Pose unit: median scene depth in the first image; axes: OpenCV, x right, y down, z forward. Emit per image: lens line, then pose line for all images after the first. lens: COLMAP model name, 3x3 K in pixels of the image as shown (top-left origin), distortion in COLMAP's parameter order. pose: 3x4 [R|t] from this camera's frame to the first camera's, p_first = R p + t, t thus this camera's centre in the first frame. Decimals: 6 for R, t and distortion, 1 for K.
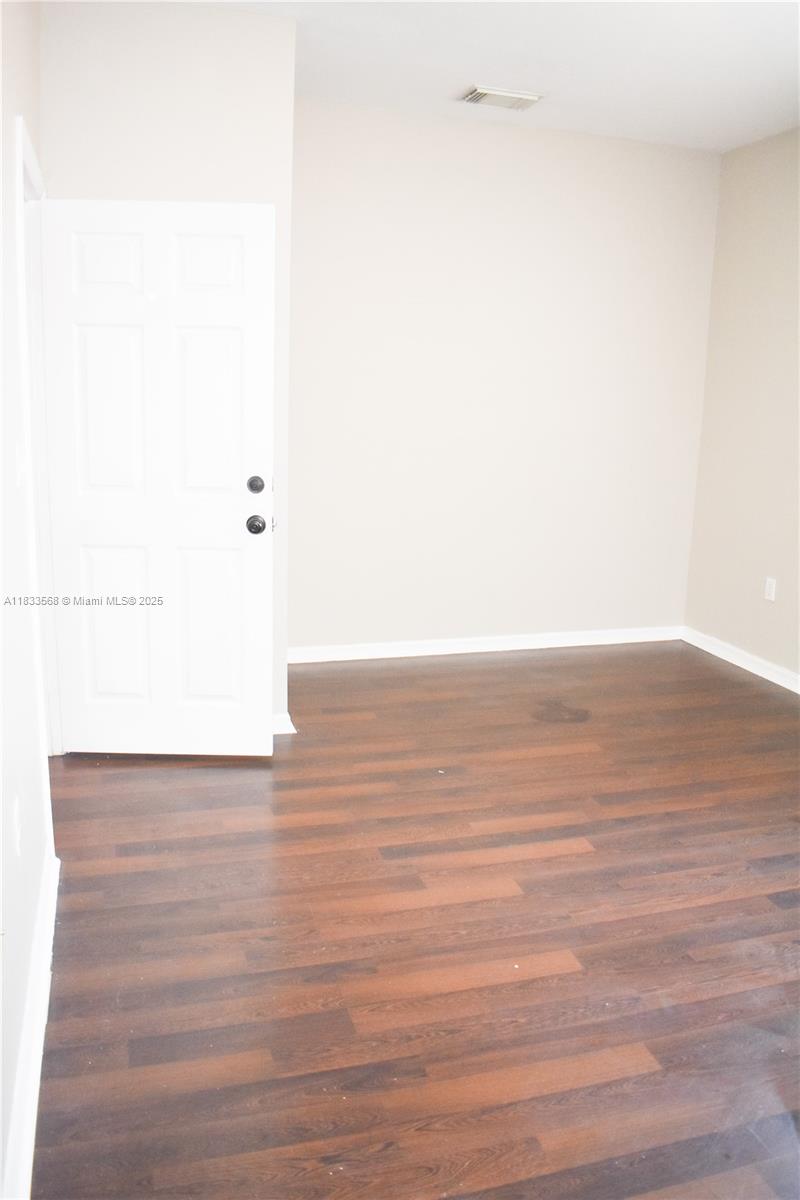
lens RADIAL K [[932.7, 0, 400.0], [0, 932.7, 600.0], [0, 0, 1]] dist [-0.095467, 0.014172]
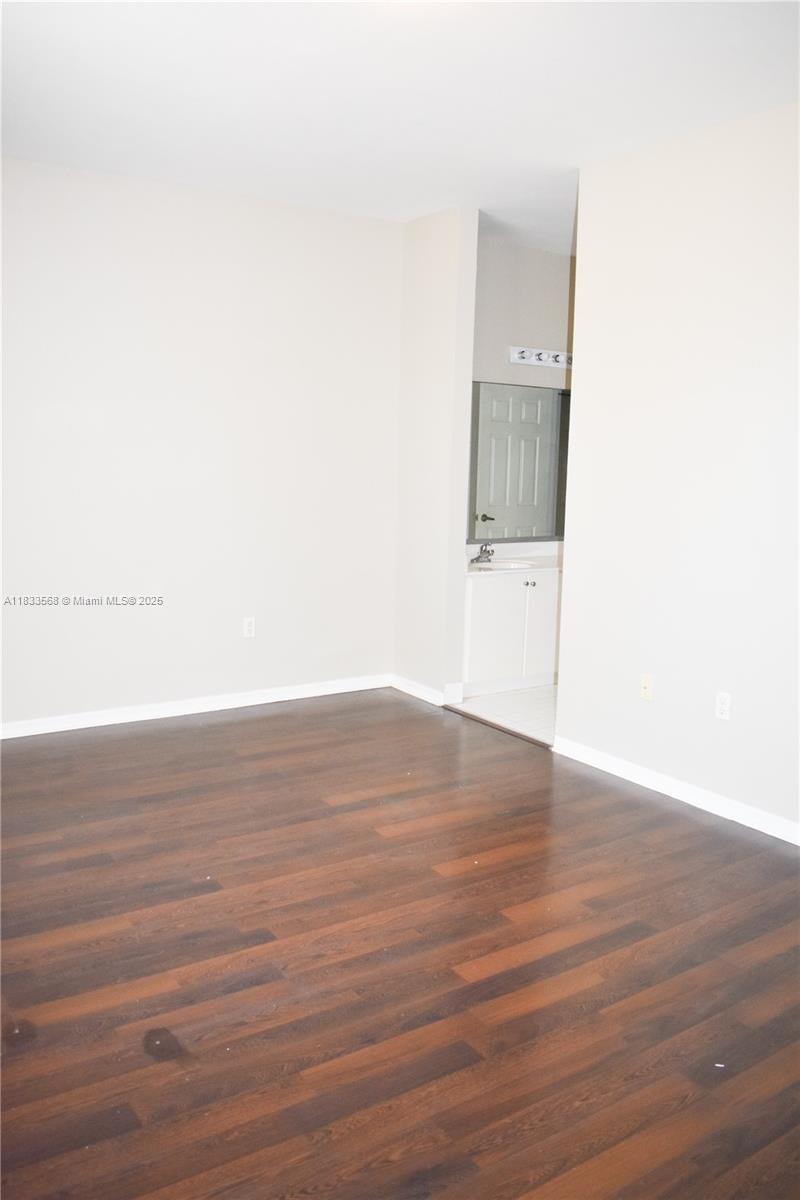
lens RADIAL K [[932.7, 0, 400.0], [0, 932.7, 600.0], [0, 0, 1]] dist [-0.095467, 0.014172]
pose [[-0.953394, -0.003277, -0.301710, 0.558987], [-0.111694, 0.932739, 0.342816, -0.378953], [0.280293, 0.360538, -0.889634, 1.744604]]
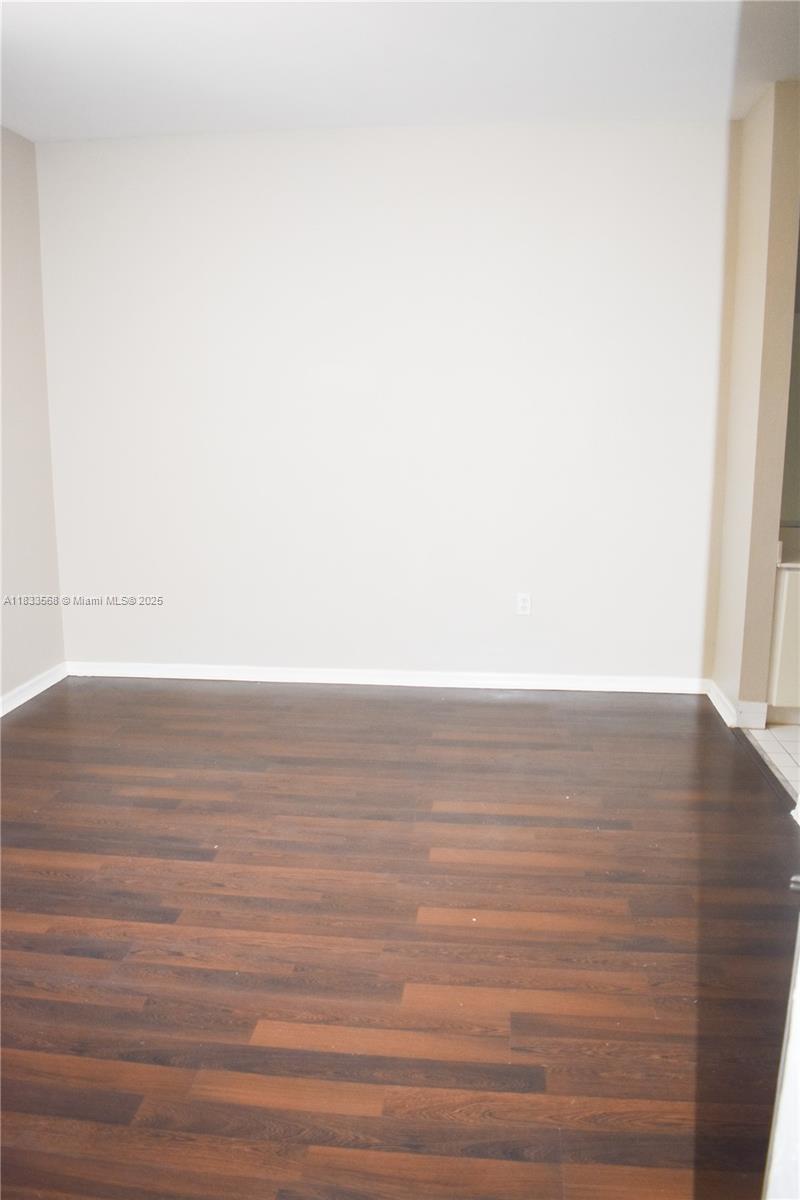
lens RADIAL K [[932.7, 0, 400.0], [0, 932.7, 600.0], [0, 0, 1]] dist [-0.095467, 0.014172]
pose [[-0.923769, -0.101223, 0.369331, -0.141007], [0.057639, 0.916696, 0.395407, -0.348651], [-0.378588, 0.386553, -0.840980, 1.535598]]
